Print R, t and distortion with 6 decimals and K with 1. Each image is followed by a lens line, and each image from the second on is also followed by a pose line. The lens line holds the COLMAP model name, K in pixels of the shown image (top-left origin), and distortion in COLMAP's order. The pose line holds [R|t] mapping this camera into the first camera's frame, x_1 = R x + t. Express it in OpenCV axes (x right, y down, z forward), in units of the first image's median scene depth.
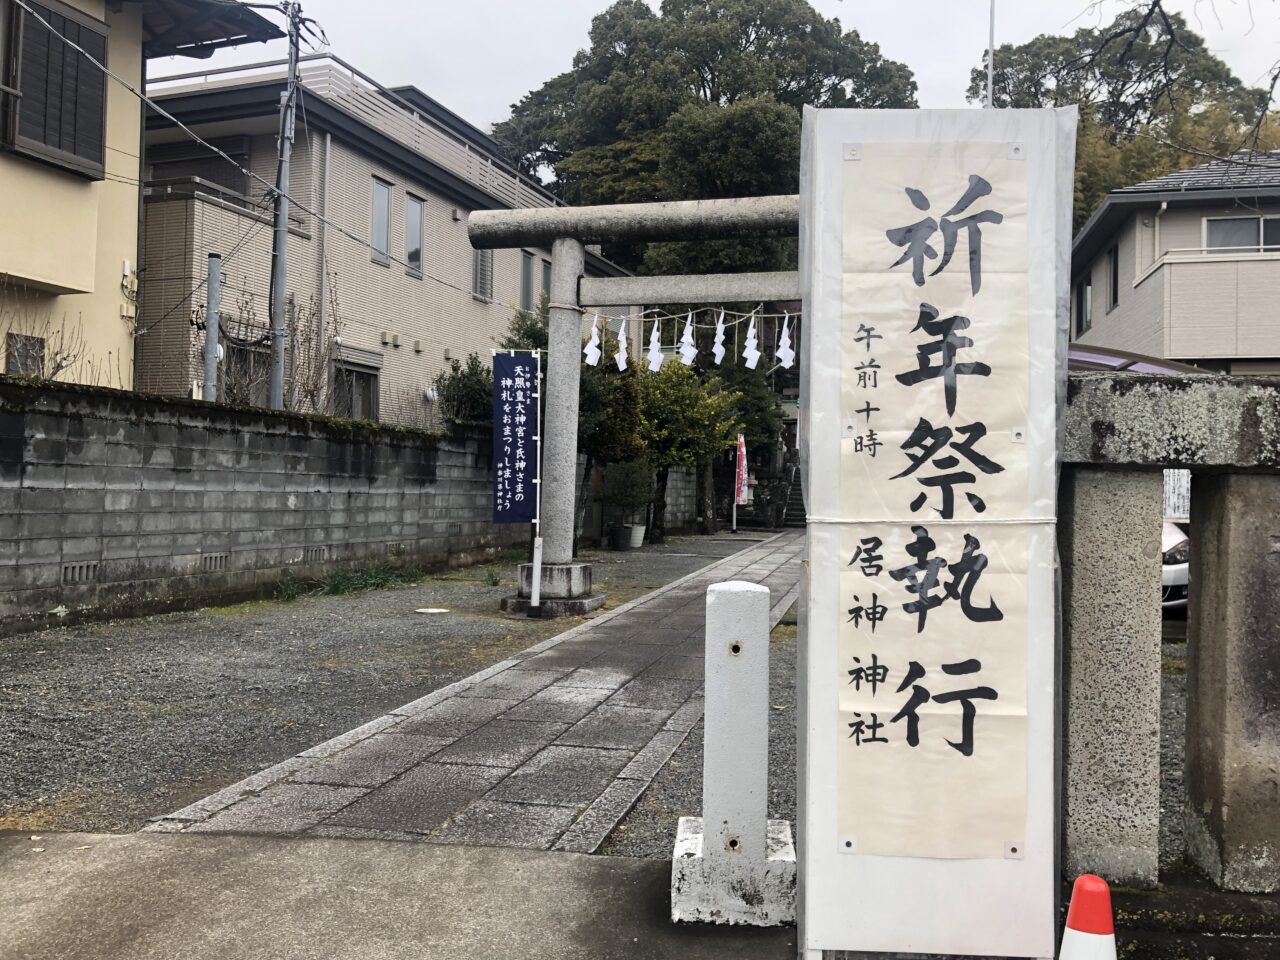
lens RADIAL K [[1051.1, 0, 640.0], [0, 1051.1, 480.0], [0, 0, 1]] dist [0.016005, -0.003518]
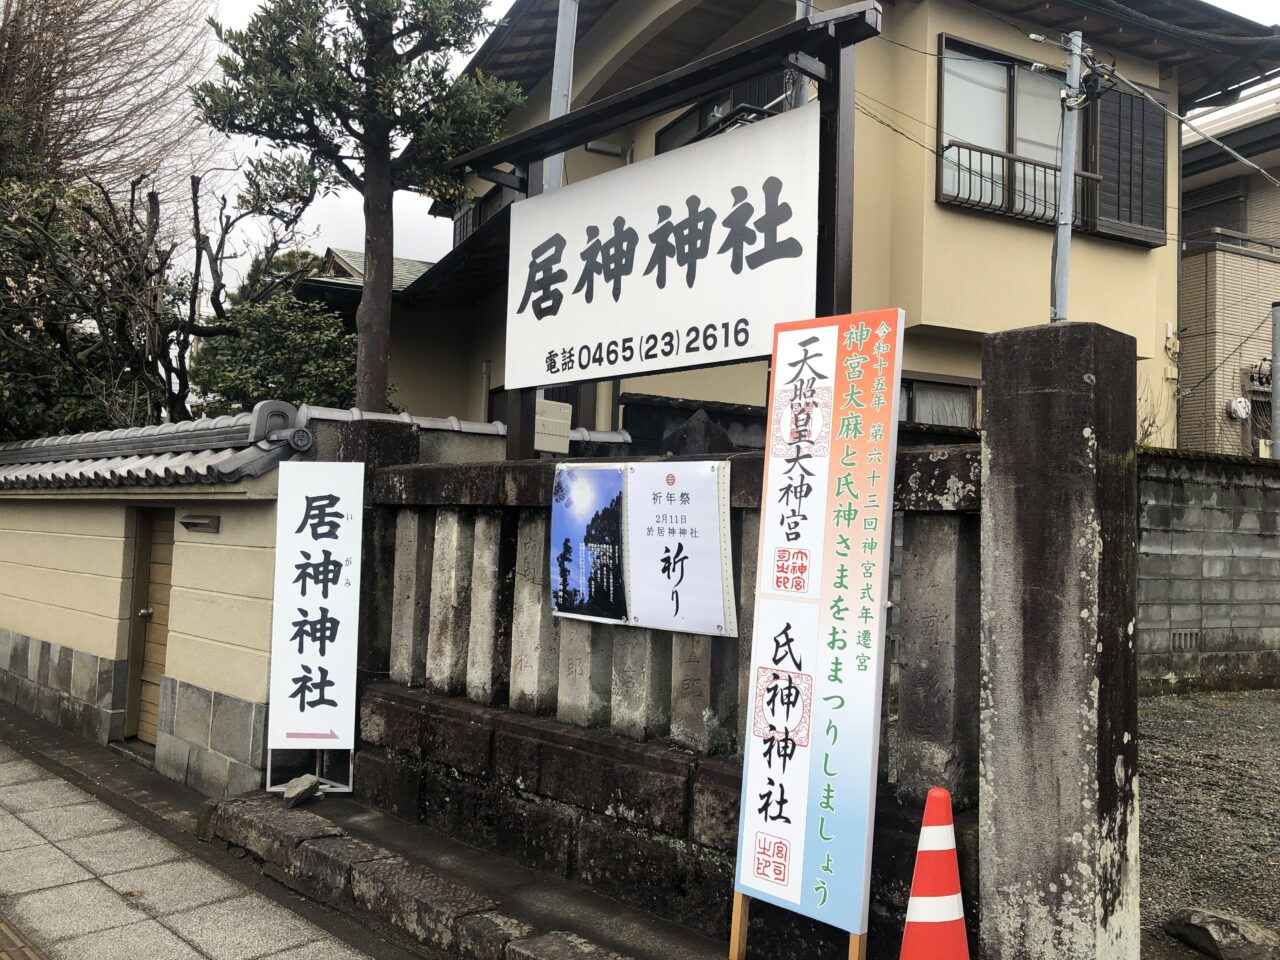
lens RADIAL K [[1051.1, 0, 640.0], [0, 1051.1, 480.0], [0, 0, 1]] dist [0.016005, -0.003518]
pose [[0.723112, -0.027213, -0.690194, -0.203246], [-0.010294, 0.998688, -0.050162, -0.006477], [0.690654, 0.043378, 0.721883, -0.065190]]
